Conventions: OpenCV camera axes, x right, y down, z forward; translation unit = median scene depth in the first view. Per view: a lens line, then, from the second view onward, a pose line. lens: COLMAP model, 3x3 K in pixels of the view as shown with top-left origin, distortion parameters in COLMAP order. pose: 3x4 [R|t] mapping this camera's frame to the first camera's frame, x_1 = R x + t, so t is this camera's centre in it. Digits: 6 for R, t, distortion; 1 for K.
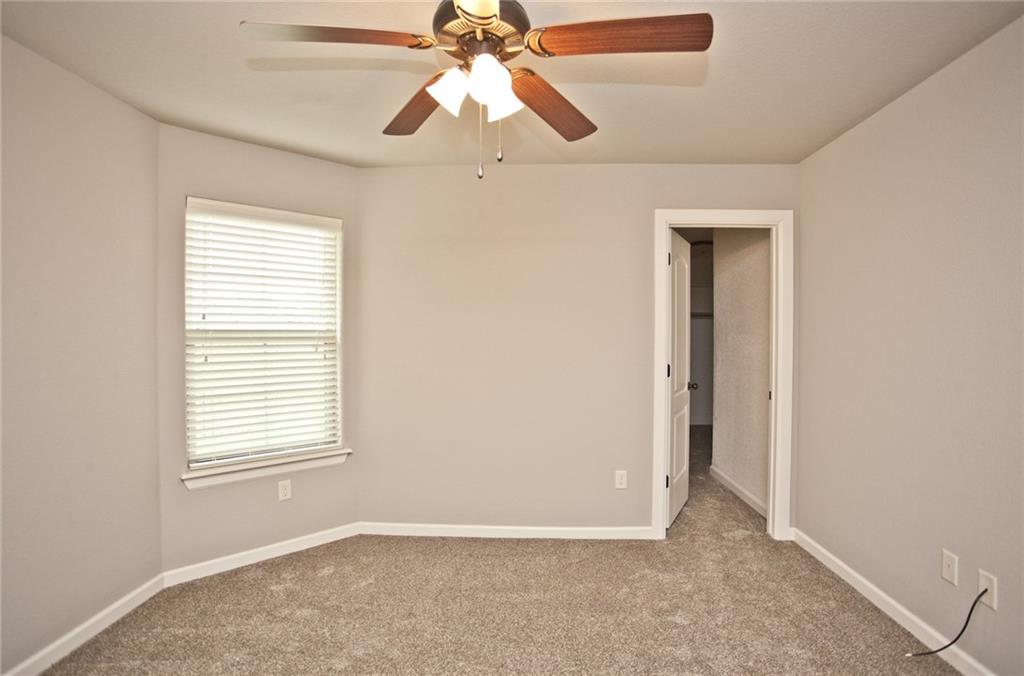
lens RADIAL K [[516.4, 0, 512.0], [0, 516.4, 338.0], [0, 0, 1]] dist [-0.040752, 0.000529]
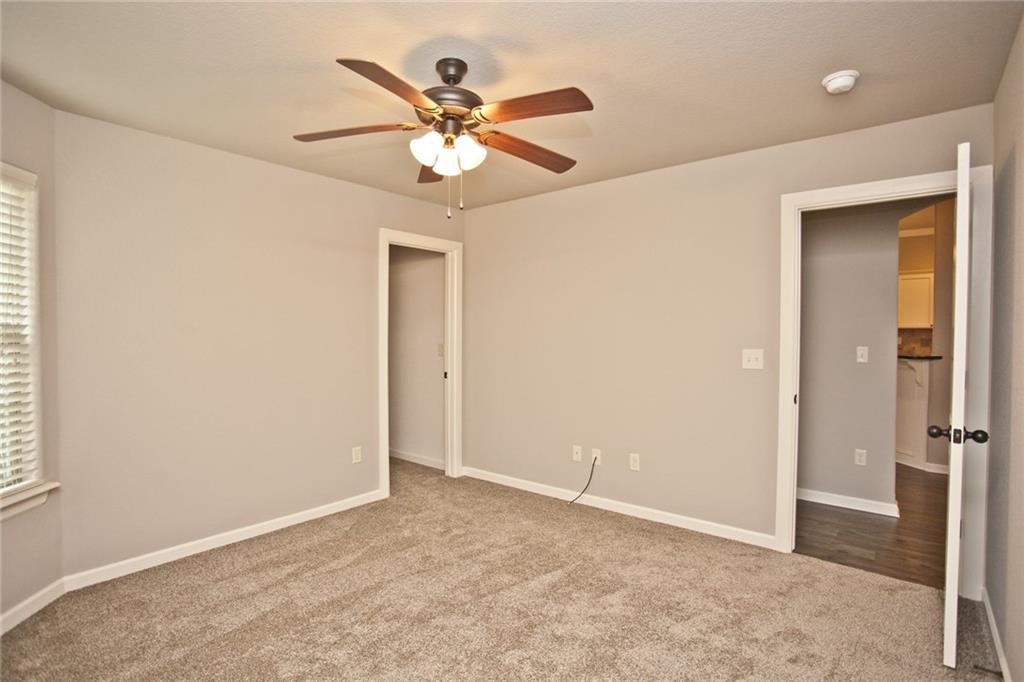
lens RADIAL K [[528.7, 0, 523.2], [0, 528.7, 342.7], [0, 0, 1]] dist [-0.070461, 0.057981]
pose [[0.591493, -0.019712, 0.806069, -0.523808], [0.008156, 0.999796, 0.018464, 0.001545], [-0.806269, -0.004347, 0.591533, -0.005546]]
